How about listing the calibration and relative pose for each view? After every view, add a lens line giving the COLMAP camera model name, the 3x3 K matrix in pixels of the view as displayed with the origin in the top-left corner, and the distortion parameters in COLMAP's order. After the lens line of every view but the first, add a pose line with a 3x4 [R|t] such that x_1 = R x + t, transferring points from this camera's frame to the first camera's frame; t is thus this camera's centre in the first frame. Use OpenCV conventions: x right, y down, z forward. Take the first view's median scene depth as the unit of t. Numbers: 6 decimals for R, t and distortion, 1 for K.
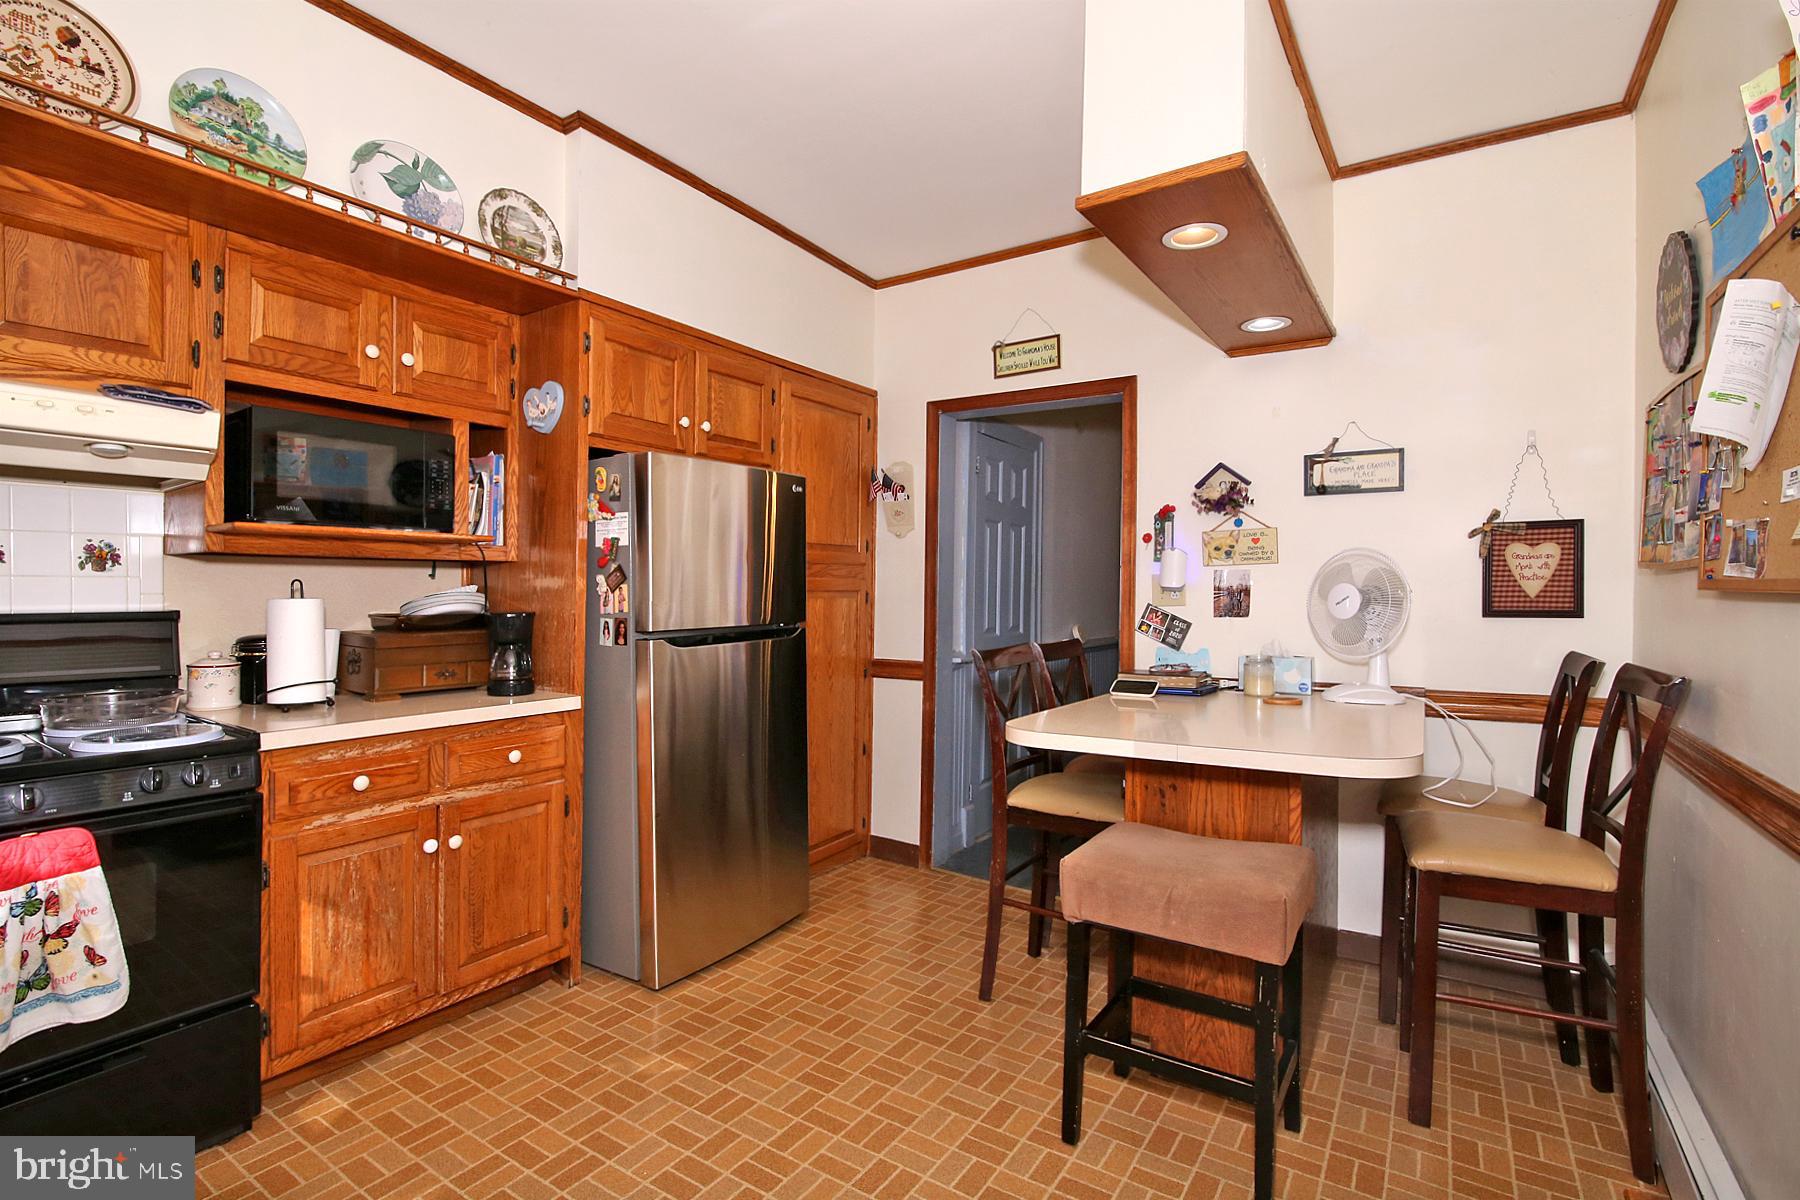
lens RADIAL K [[850.7, 0, 893.0], [0, 850.7, 609.5], [0, 0, 1]] dist [-0.031325, 0.001596]
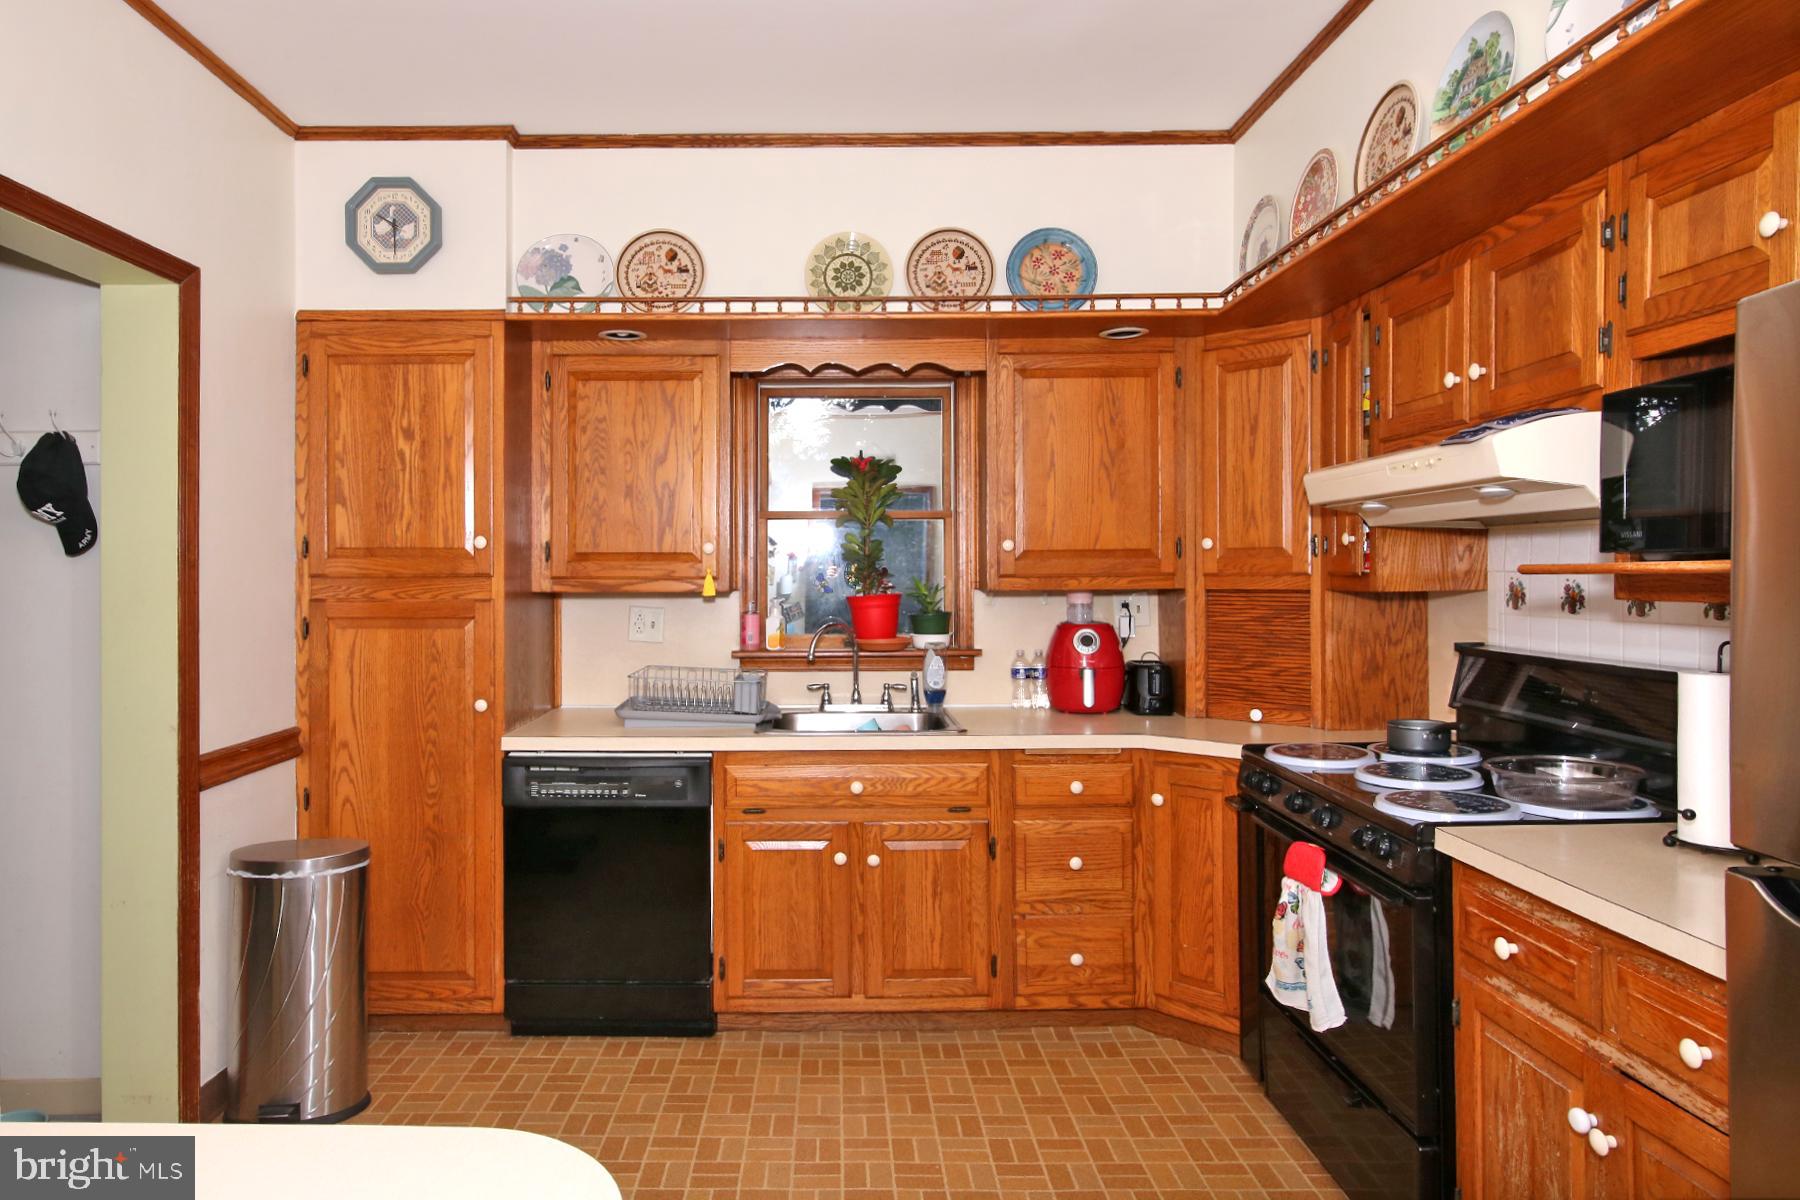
lens RADIAL K [[1014.8, 0, 822.5], [0, 1014.8, 538.3], [0, 0, 1]] dist [-0.037315, -0.004196]
pose [[-0.837540, -0.016644, -0.546123, 0.246031], [-0.009540, 0.999829, -0.015840, -0.097504], [0.546293, -0.008057, -0.837555, 1.287054]]
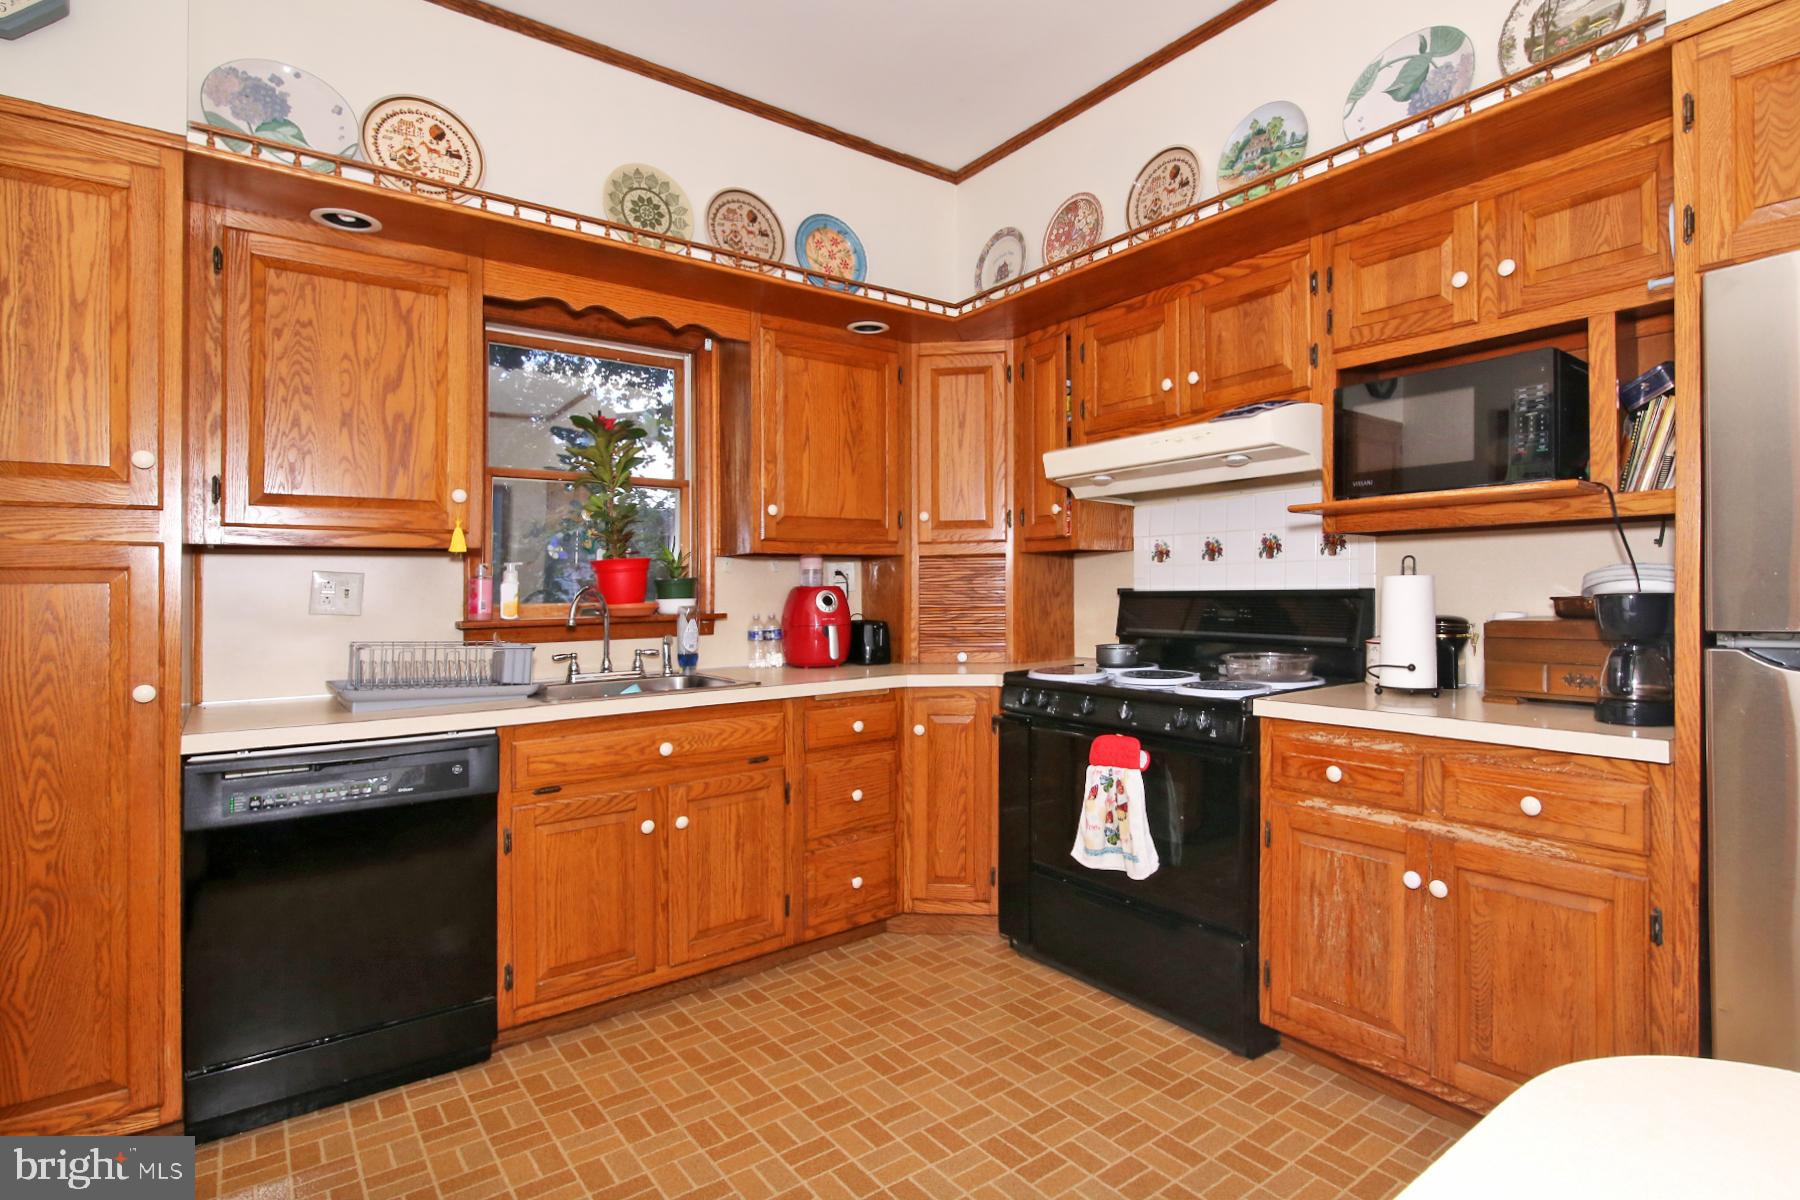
lens RADIAL K [[850.7, 0, 900.8], [0, 850.7, 581.7], [0, 0, 1]] dist [-0.031325, 0.001596]
pose [[-0.340419, -0.008056, -0.940239, 0.378950], [-0.010794, 0.999931, -0.004659, 0.004155], [0.940212, 0.008563, -0.340483, 0.816677]]
